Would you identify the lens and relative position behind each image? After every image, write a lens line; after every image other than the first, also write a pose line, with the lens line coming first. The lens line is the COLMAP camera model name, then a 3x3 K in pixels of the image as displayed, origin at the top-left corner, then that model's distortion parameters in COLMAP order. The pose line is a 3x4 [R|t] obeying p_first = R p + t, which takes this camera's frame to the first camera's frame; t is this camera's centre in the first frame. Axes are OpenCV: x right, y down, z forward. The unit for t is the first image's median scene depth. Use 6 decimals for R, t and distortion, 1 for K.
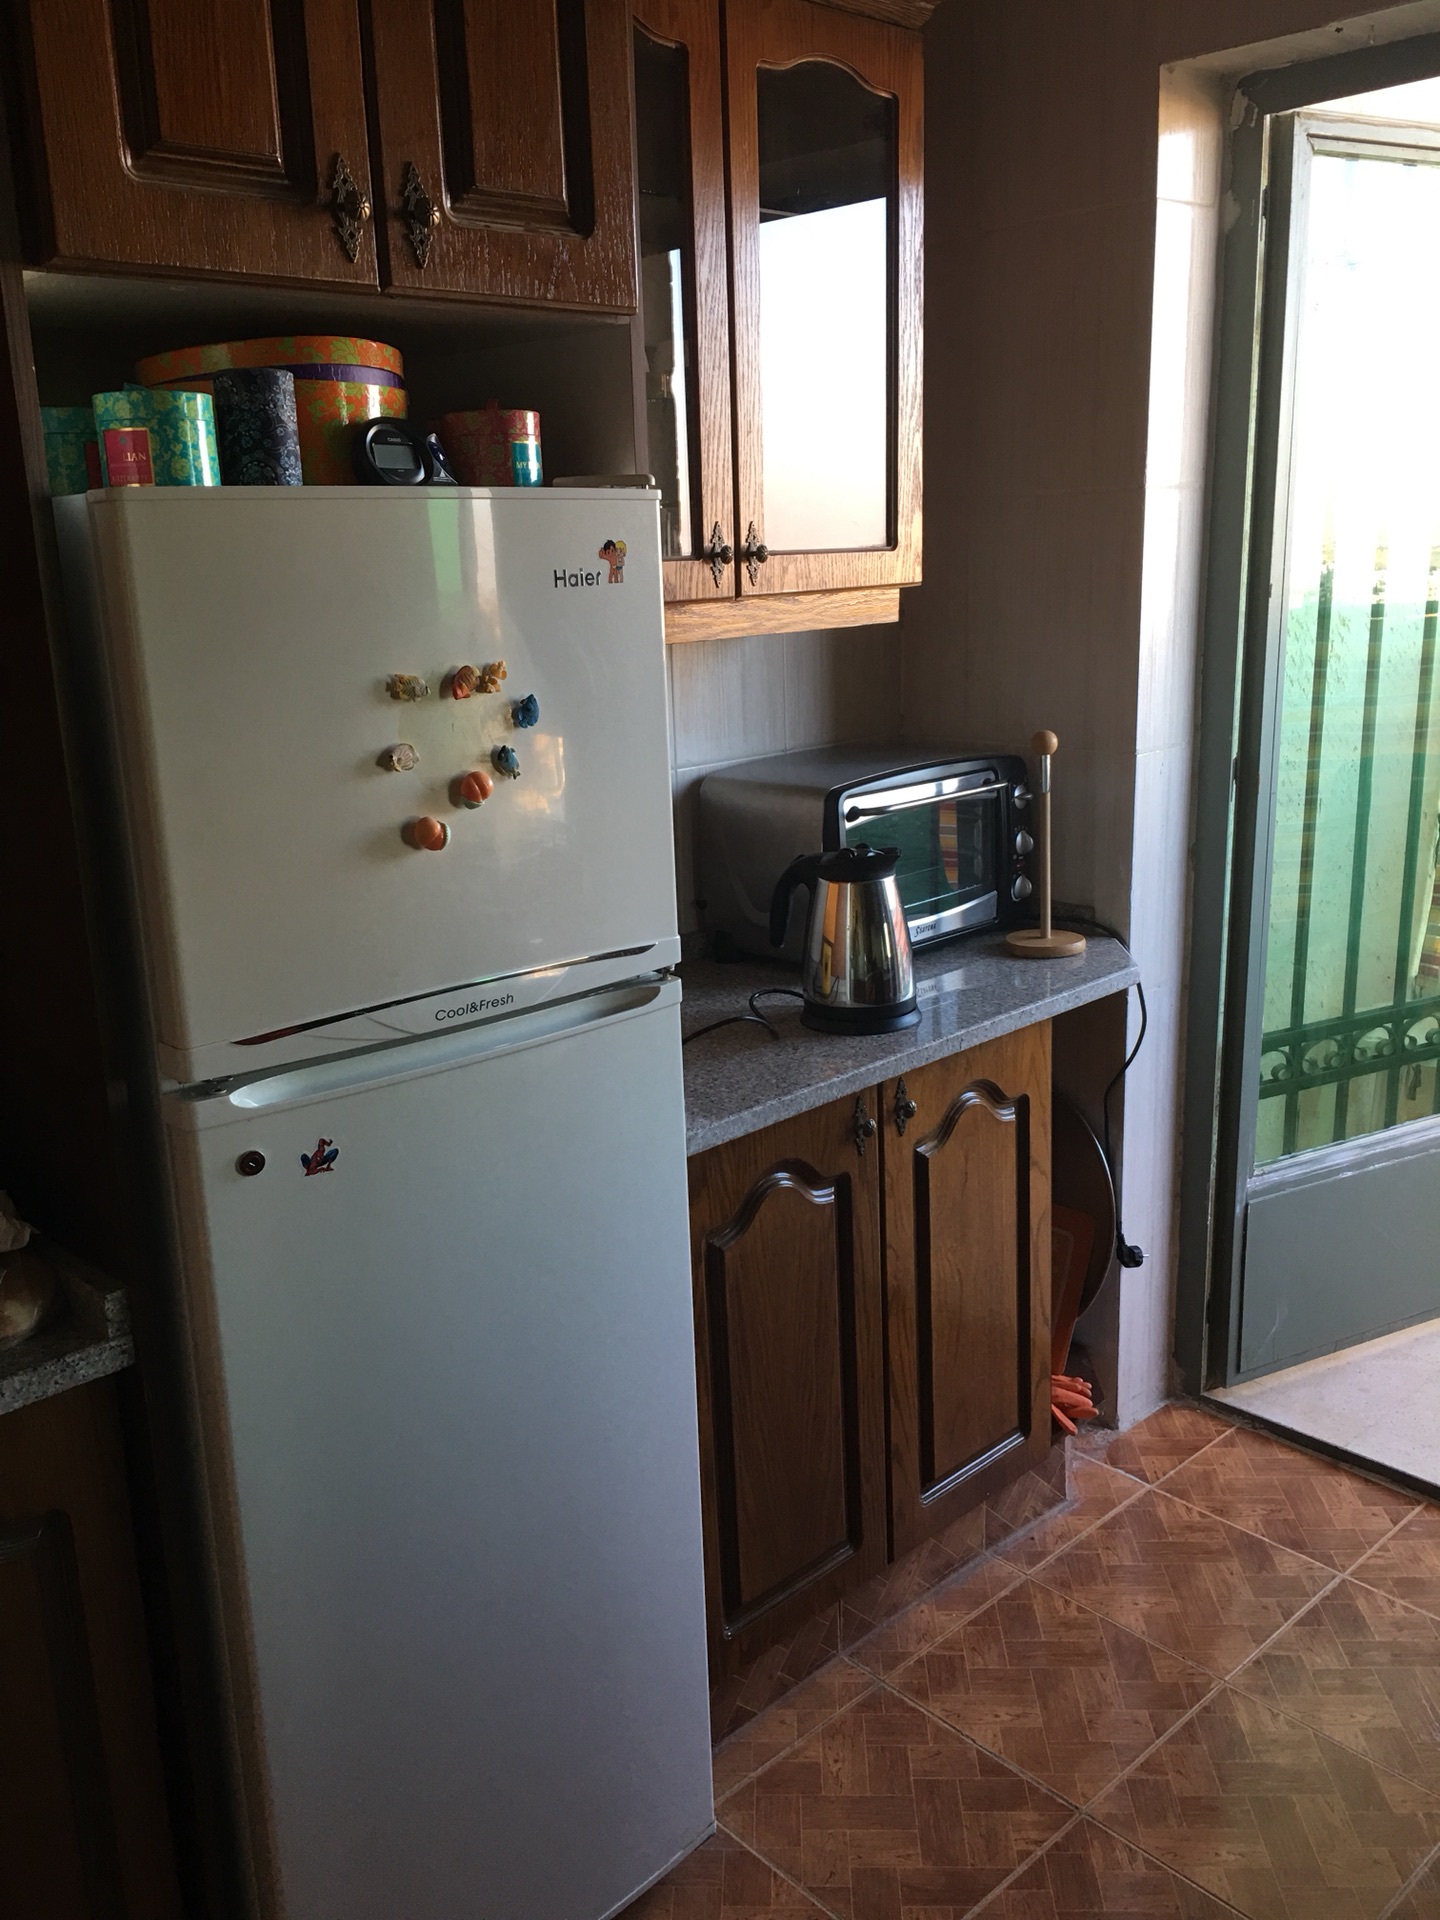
lens RADIAL K [[1631.9, 0, 722.2], [0, 1631.9, 961.4], [0, 0, 1]] dist [0.054071, -0.055799]
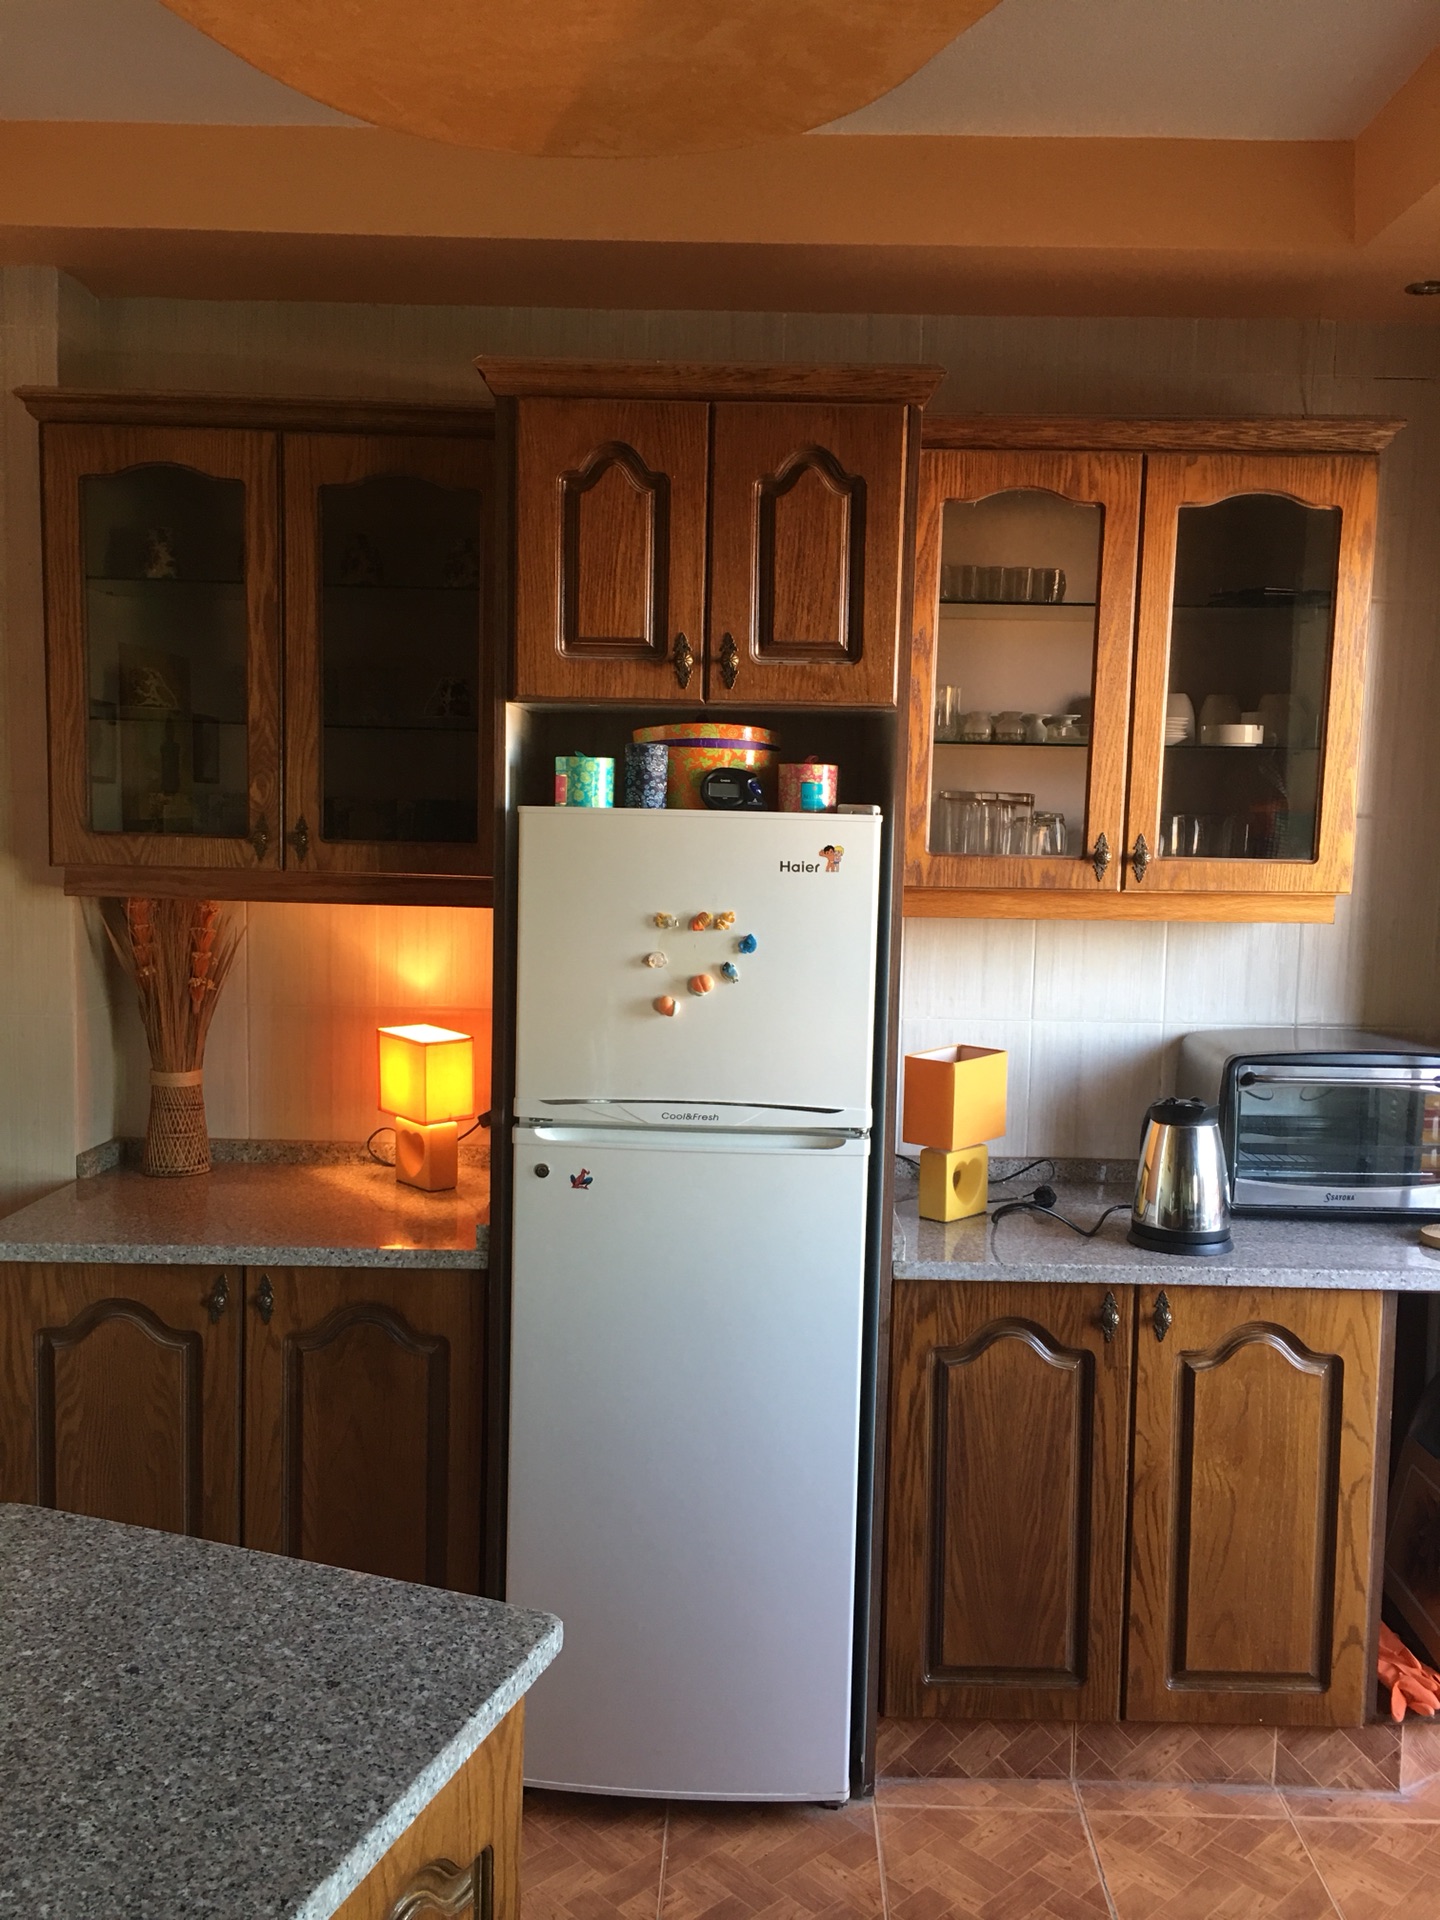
lens RADIAL K [[1631.9, 0, 720.2], [0, 1631.9, 957.1], [0, 0, 1]] dist [0.054071, -0.055799]
pose [[0.715510, 0.114365, -0.689178, 0.934451], [-0.215671, 0.974483, -0.062203, -0.031252], [0.664478, 0.193143, 0.721917, -0.180887]]
